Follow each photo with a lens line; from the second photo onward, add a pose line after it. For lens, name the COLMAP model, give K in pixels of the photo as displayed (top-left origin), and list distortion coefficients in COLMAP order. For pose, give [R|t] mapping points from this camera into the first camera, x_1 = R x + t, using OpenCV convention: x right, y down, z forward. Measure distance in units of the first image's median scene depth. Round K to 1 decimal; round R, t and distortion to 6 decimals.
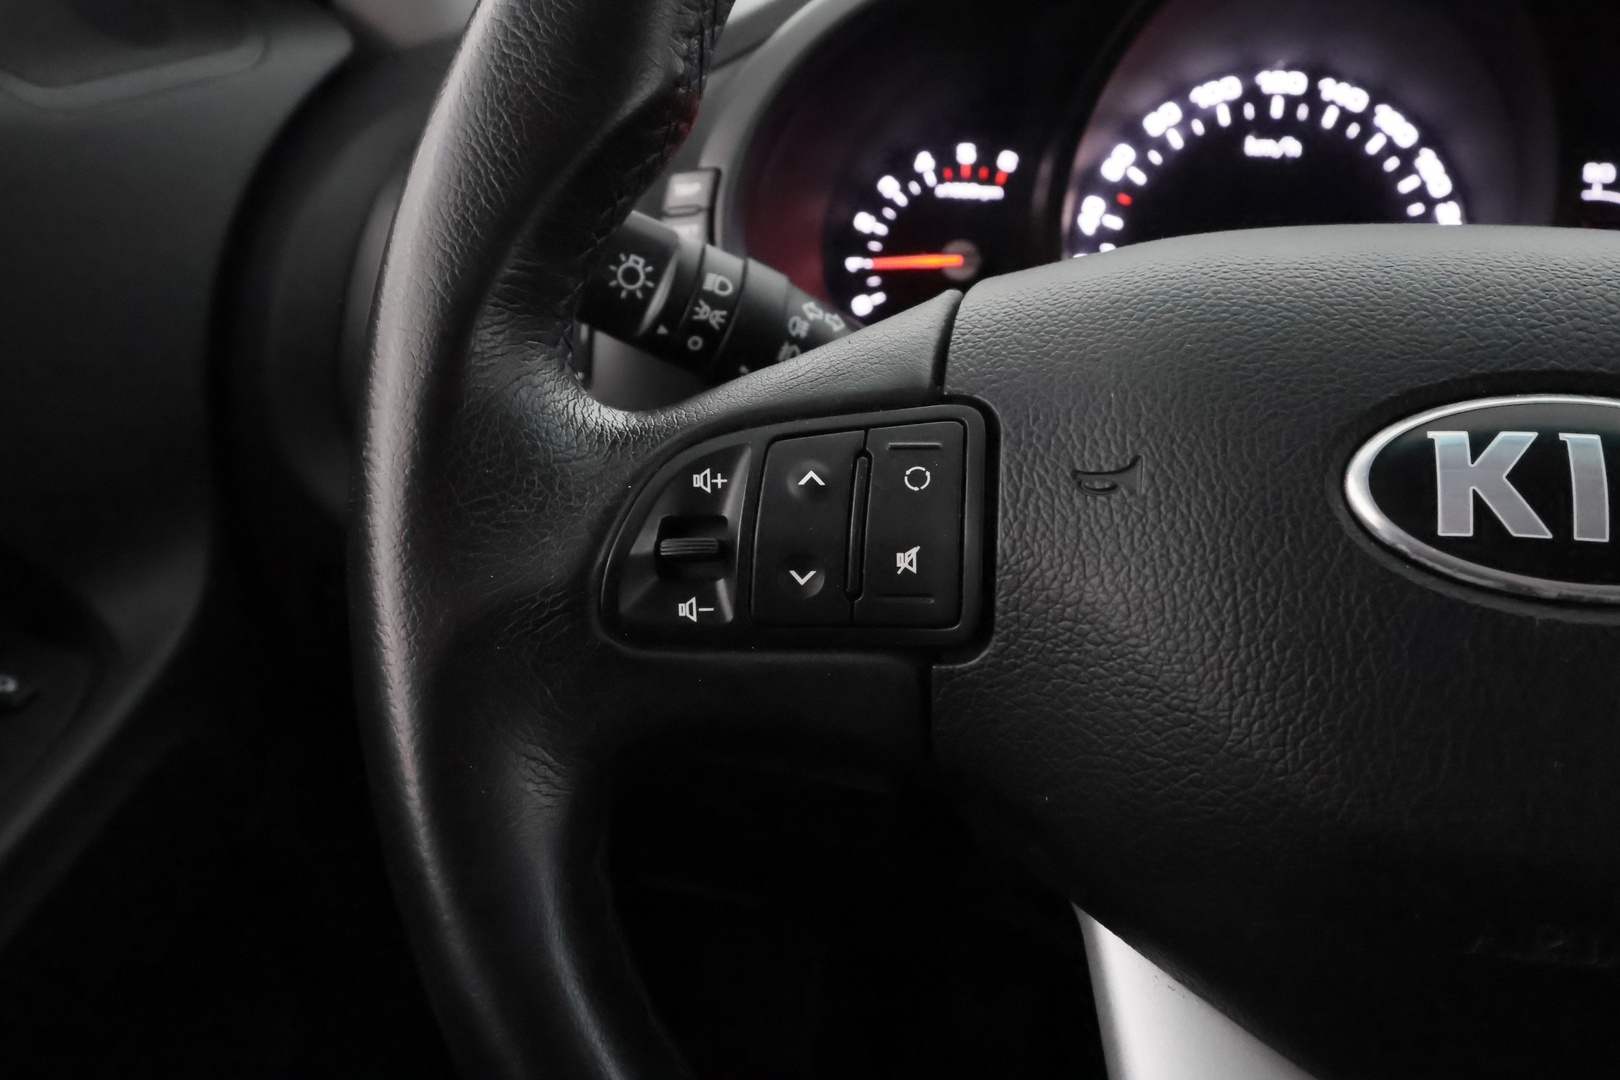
lens RADIAL K [[1315.0, 0, 810.0], [0, 1315.0, 540.0], [0, 0, 1]] dist [0.004751, 0.004301]
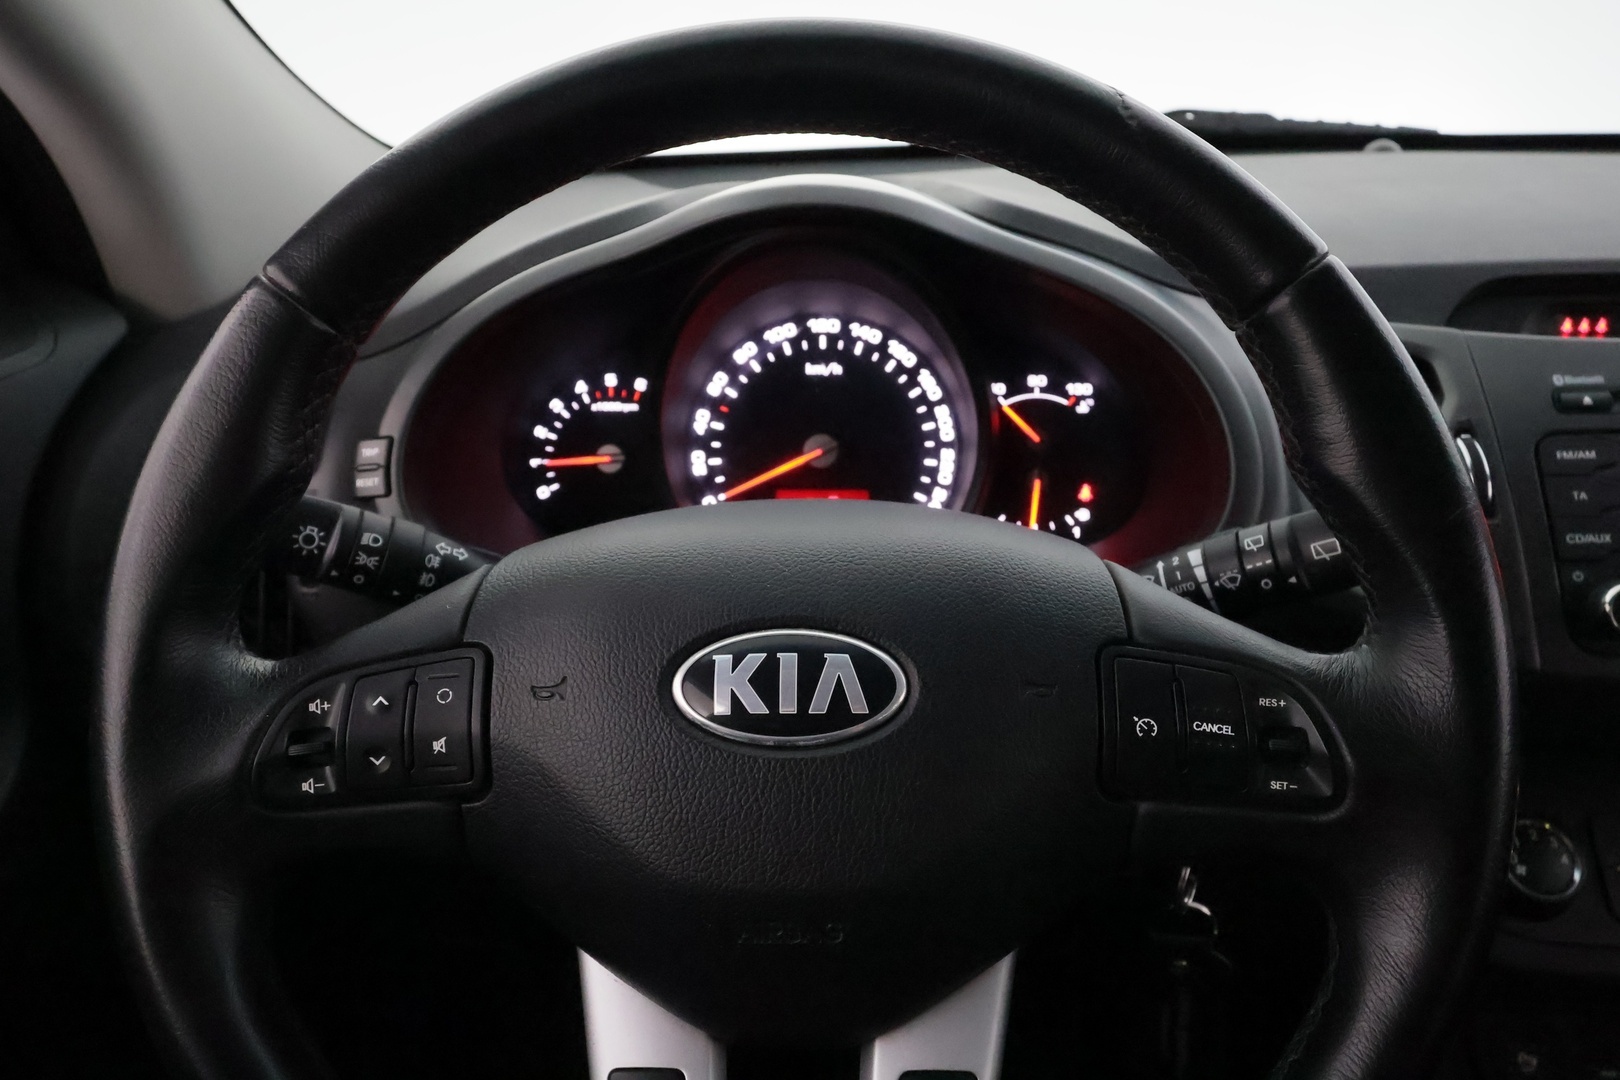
lens RADIAL K [[1188.8, 0, 810.0], [0, 1188.8, 540.0], [0, 0, 1]] dist [-0.000181, 0.005428]
pose [[0.988759, -0.068458, 0.132927, 0.158594], [0.074345, 0.996436, -0.039841, -0.066890], [-0.129726, 0.049275, 0.990325, -0.264396]]
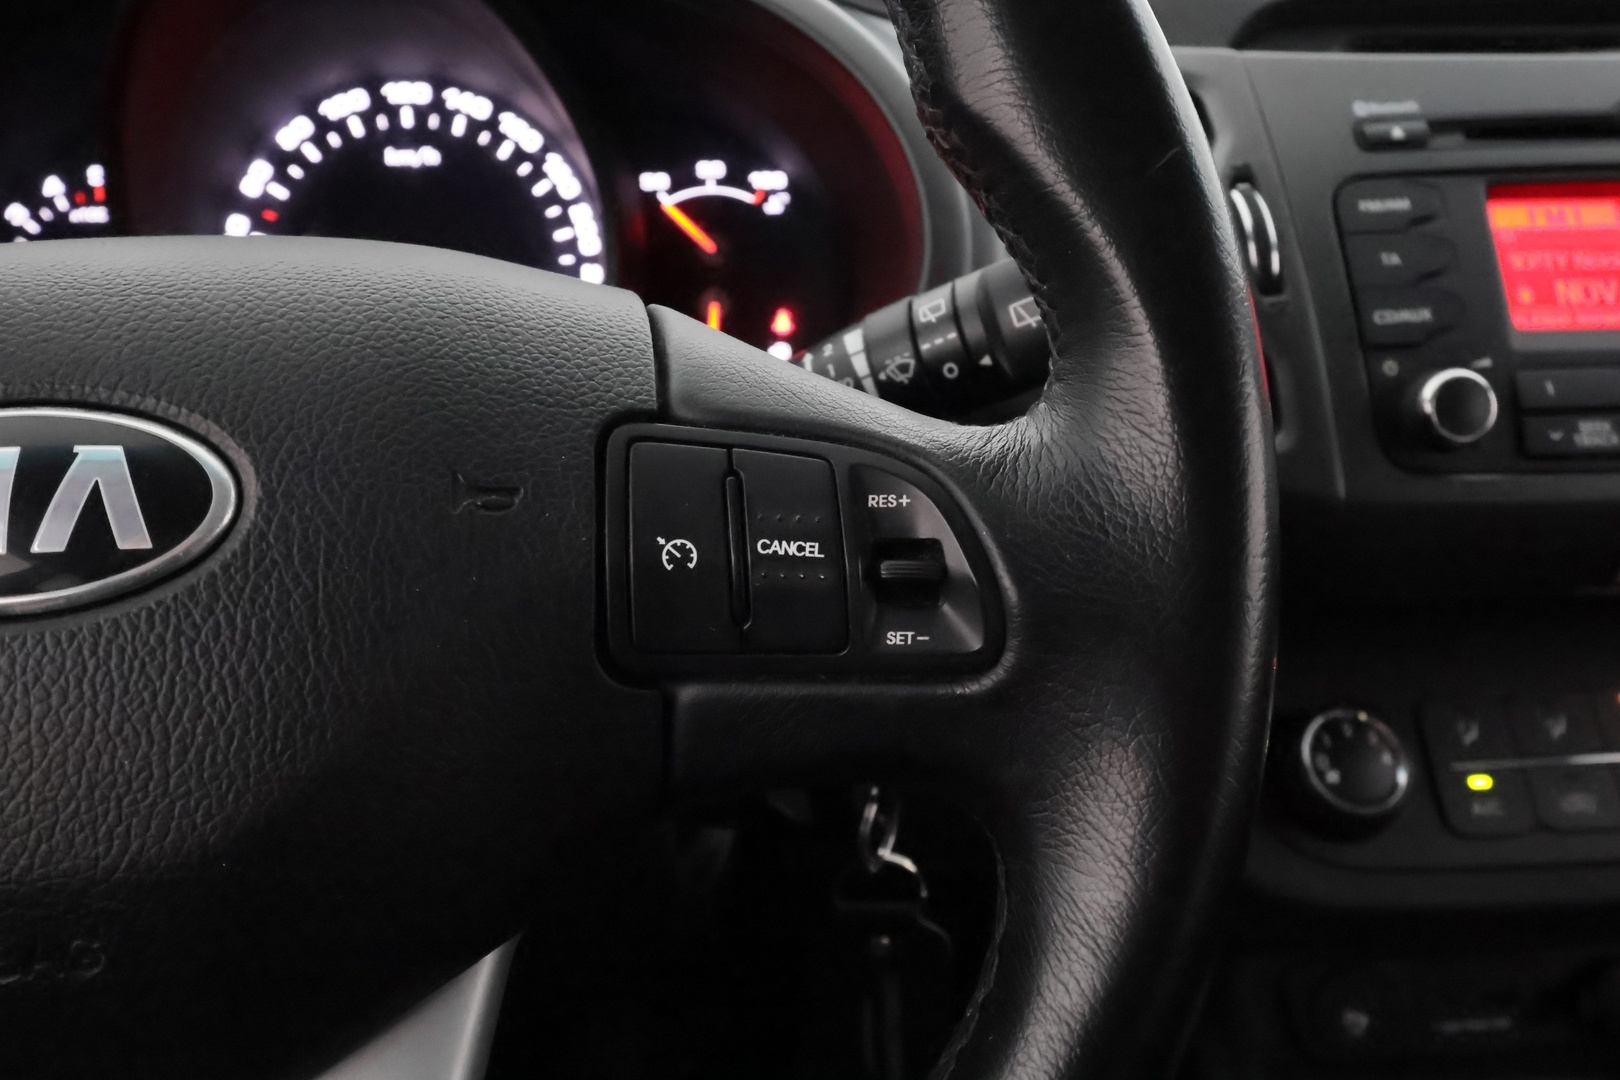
lens RADIAL K [[1315.0, 0, 810.0], [0, 1315.0, 540.0], [0, 0, 1]] dist [0.004751, 0.004301]
pose [[0.957238, -0.118146, 0.264078, 0.351932], [0.119626, 0.992763, 0.010527, 0.019895], [-0.263411, 0.021514, 0.964444, -0.049672]]
